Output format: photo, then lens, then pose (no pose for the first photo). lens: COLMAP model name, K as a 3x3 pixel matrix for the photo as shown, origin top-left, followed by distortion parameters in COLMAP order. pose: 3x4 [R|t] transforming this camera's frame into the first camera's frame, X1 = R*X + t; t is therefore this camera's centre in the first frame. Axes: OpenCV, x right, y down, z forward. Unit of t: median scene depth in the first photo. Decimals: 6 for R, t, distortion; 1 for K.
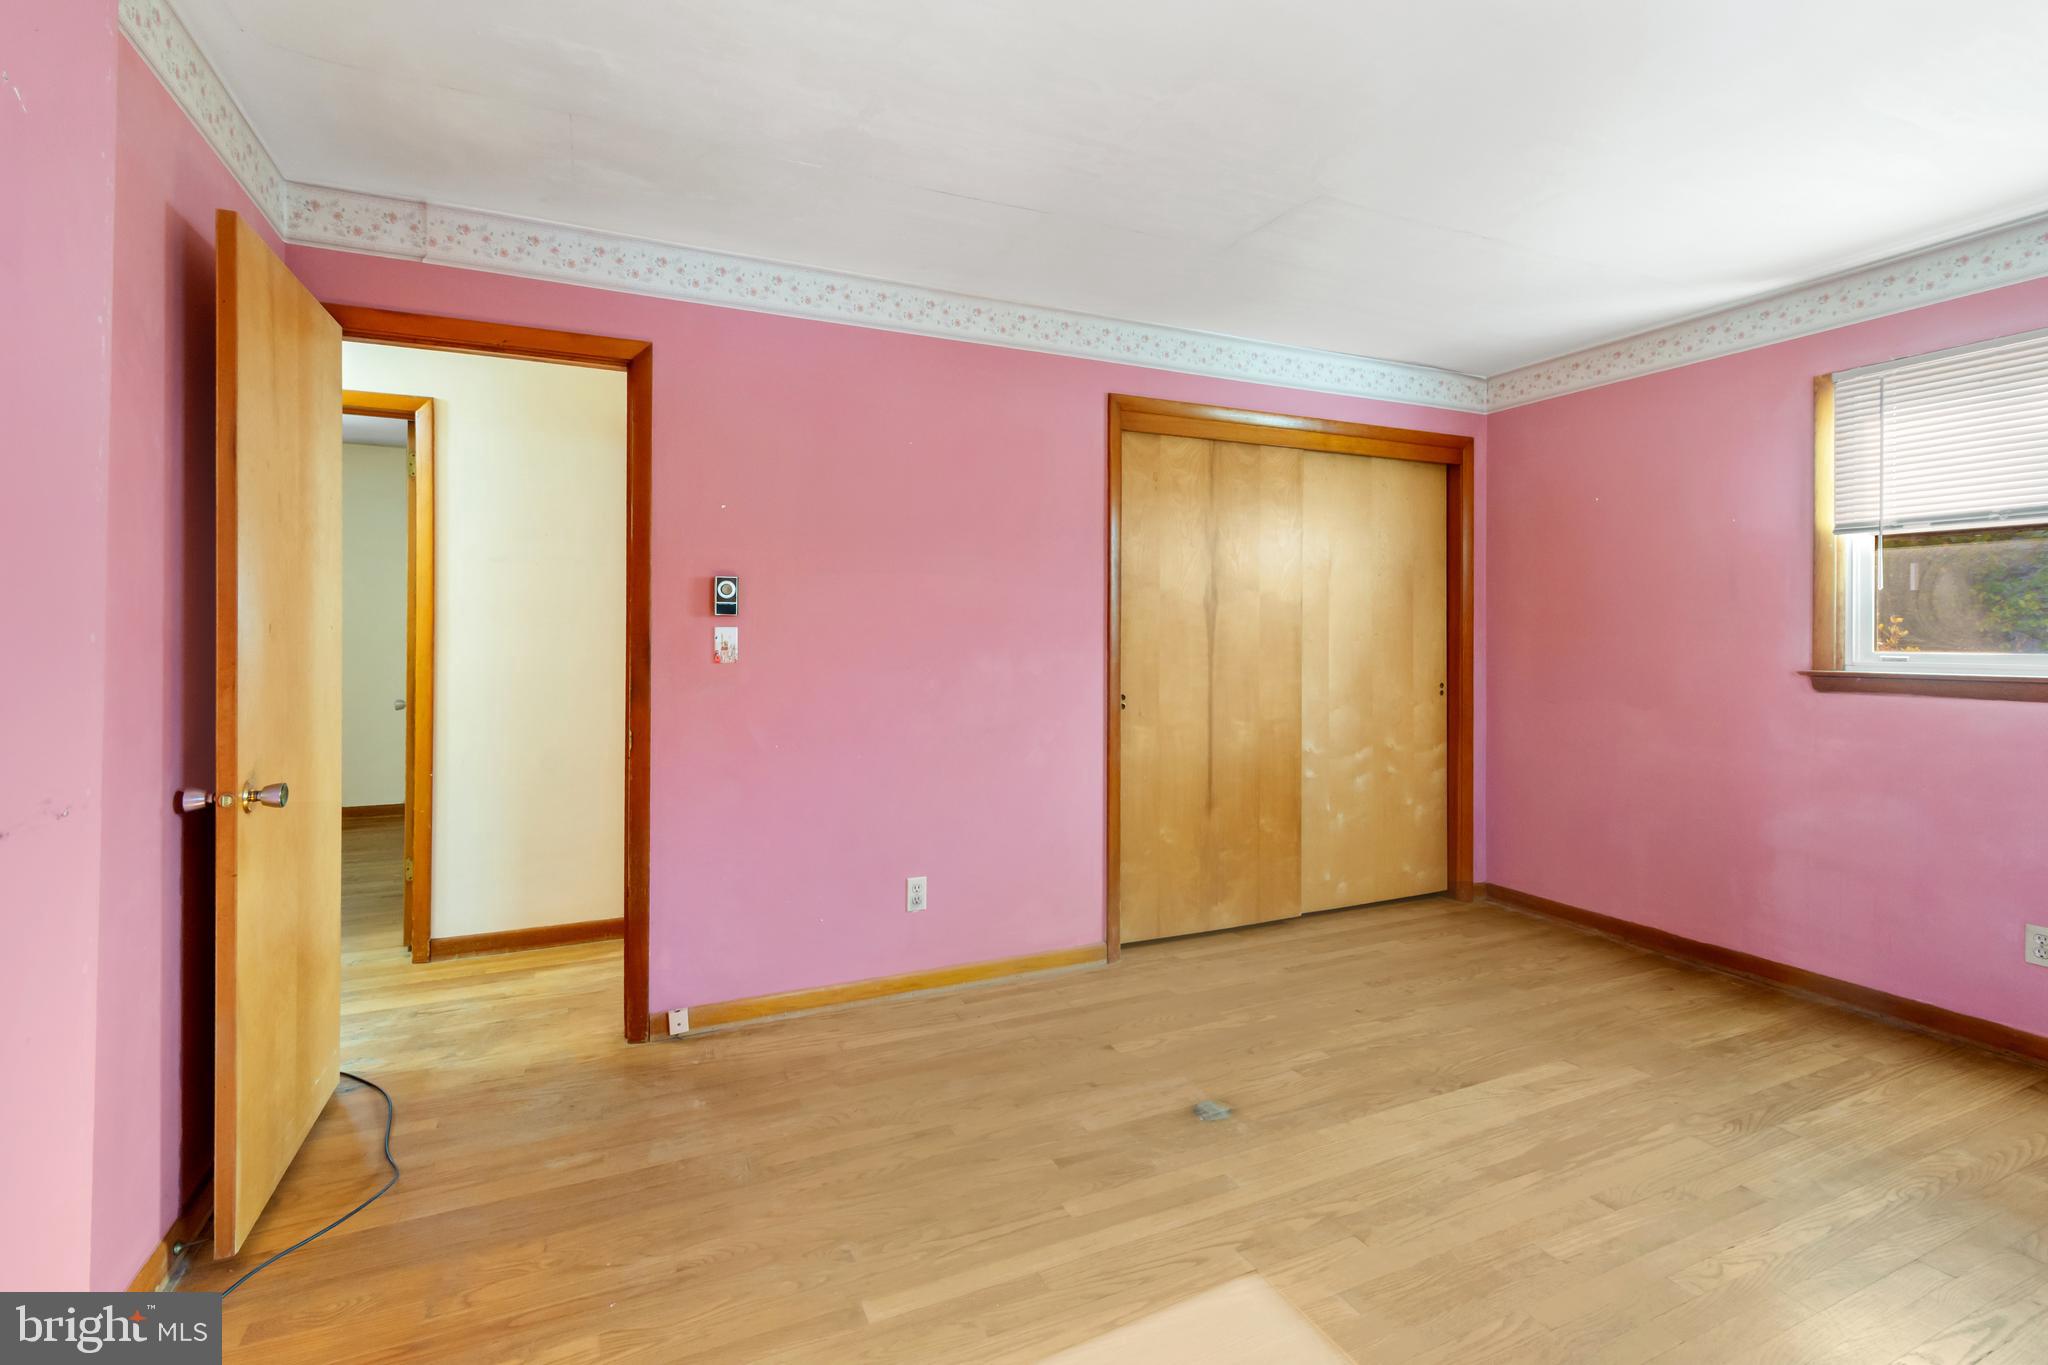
lens RADIAL K [[918.0, 0, 1022.4], [0, 918.0, 657.4], [0, 0, 1]] dist [0.000957, -0.000360]
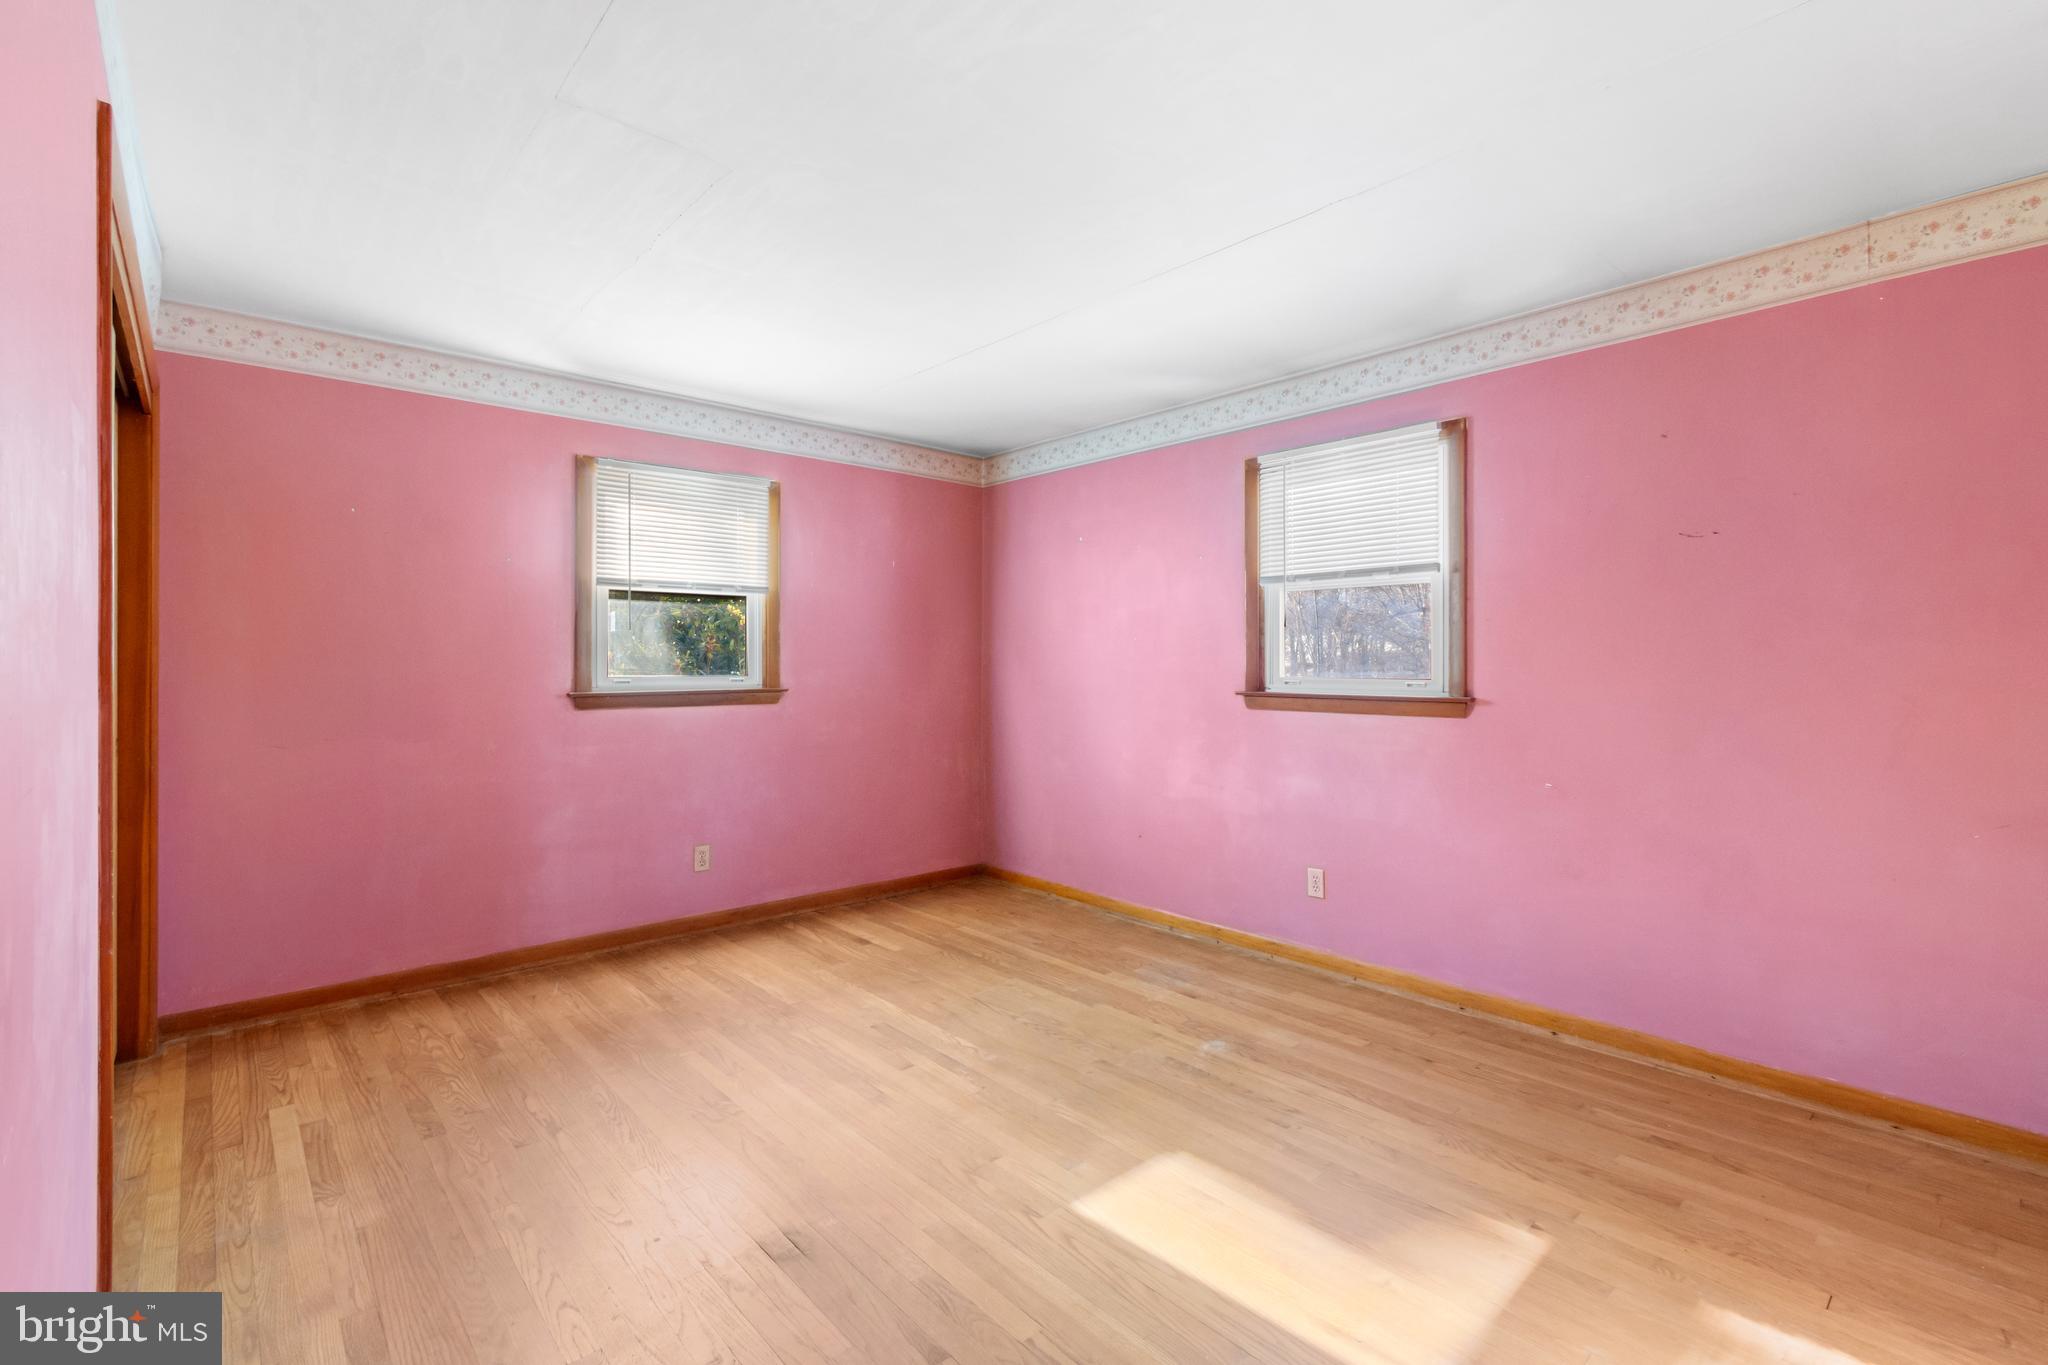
lens RADIAL K [[898.5, 0, 1024.0], [0, 898.5, 682.5], [0, 0, 1]] dist [0.003647, 0.000338]
pose [[-0.292211, -0.017884, 0.956187, -0.475705], [0.019945, 0.999494, 0.024789, -0.017603], [-0.956146, 0.026315, -0.291707, 0.793976]]
